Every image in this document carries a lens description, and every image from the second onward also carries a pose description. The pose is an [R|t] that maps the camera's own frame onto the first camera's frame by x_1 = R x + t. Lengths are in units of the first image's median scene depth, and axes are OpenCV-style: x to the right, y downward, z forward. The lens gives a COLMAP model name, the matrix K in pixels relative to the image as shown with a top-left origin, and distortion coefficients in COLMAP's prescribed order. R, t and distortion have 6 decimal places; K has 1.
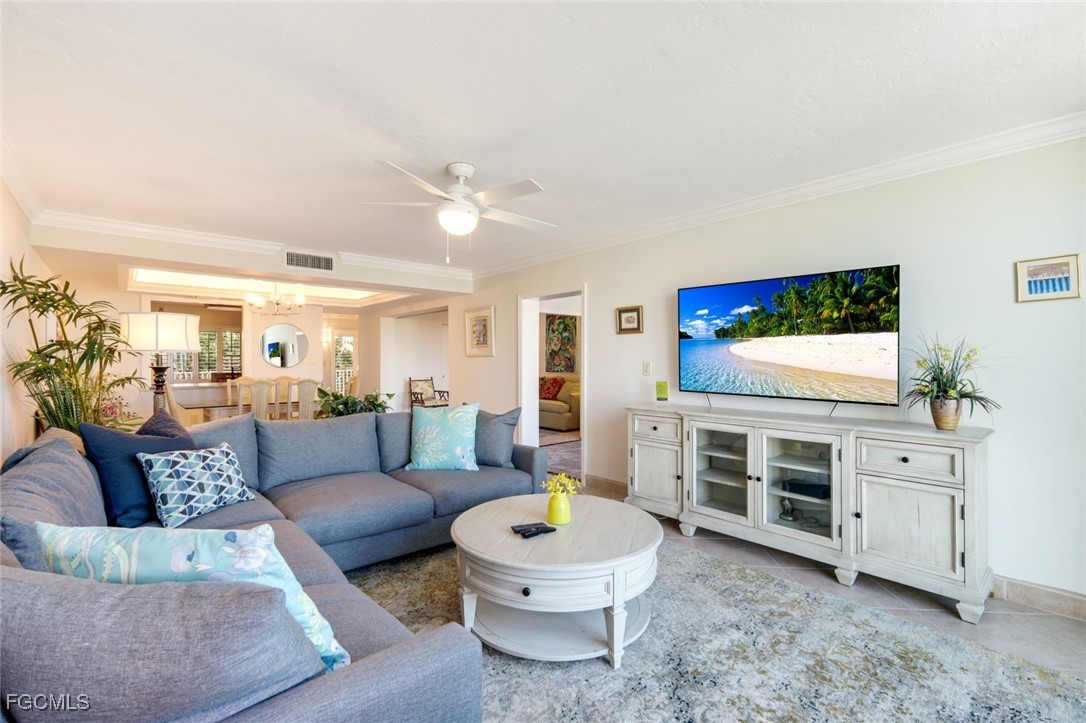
lens RADIAL K [[470.5, 0, 532.7], [0, 470.5, 363.7], [0, 0, 1]] dist [0.003041, 0.000384]
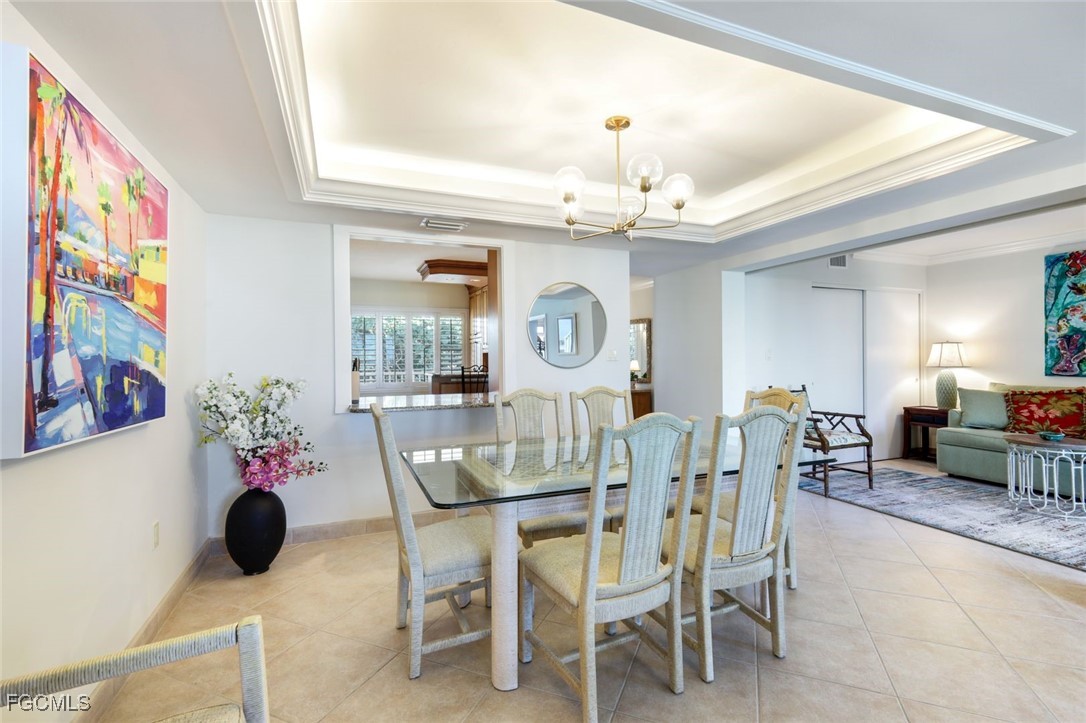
lens RADIAL K [[470.5, 0, 541.1], [0, 470.5, 358.3], [0, 0, 1]] dist [0.003041, 0.000384]
pose [[0.959090, -0.002241, -0.283093, -0.348050], [0.000310, 0.999976, -0.006866, 0.002527], [0.283102, 0.006497, 0.959068, 0.423897]]
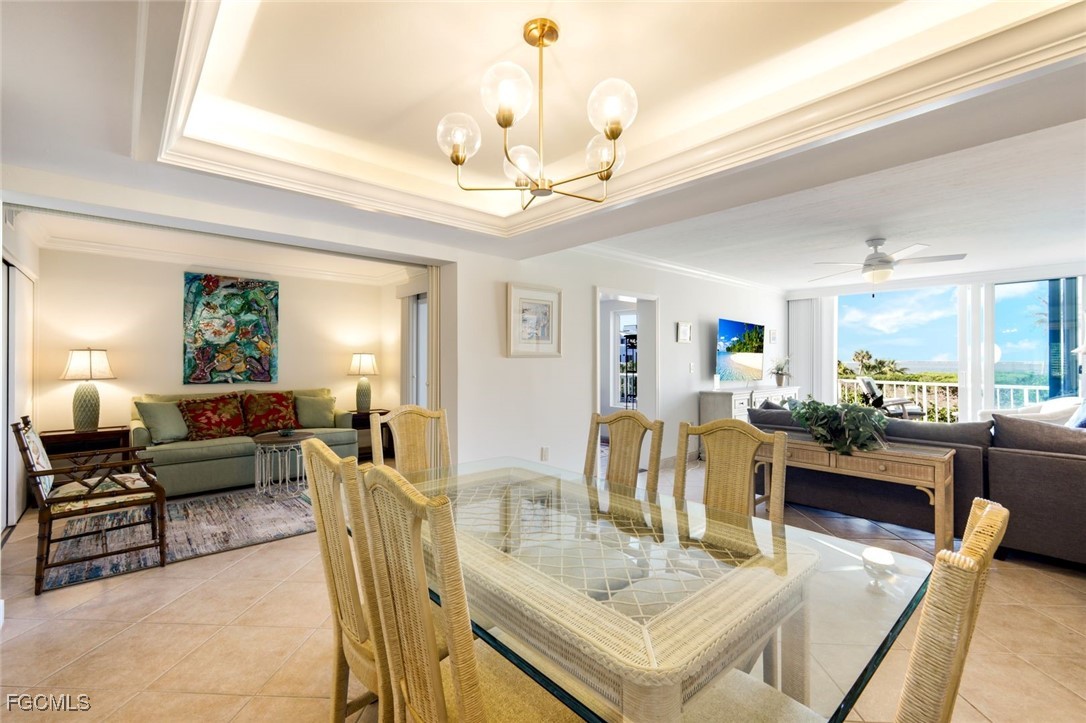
lens RADIAL K [[470.5, 0, 551.7], [0, 470.5, 366.2], [0, 0, 1]] dist [0.003041, 0.000384]
pose [[-0.080860, -0.000058, 0.996725, -0.544485], [0.006954, 0.999976, 0.000622, -0.000316], [-0.996701, 0.006981, -0.080858, 0.690465]]
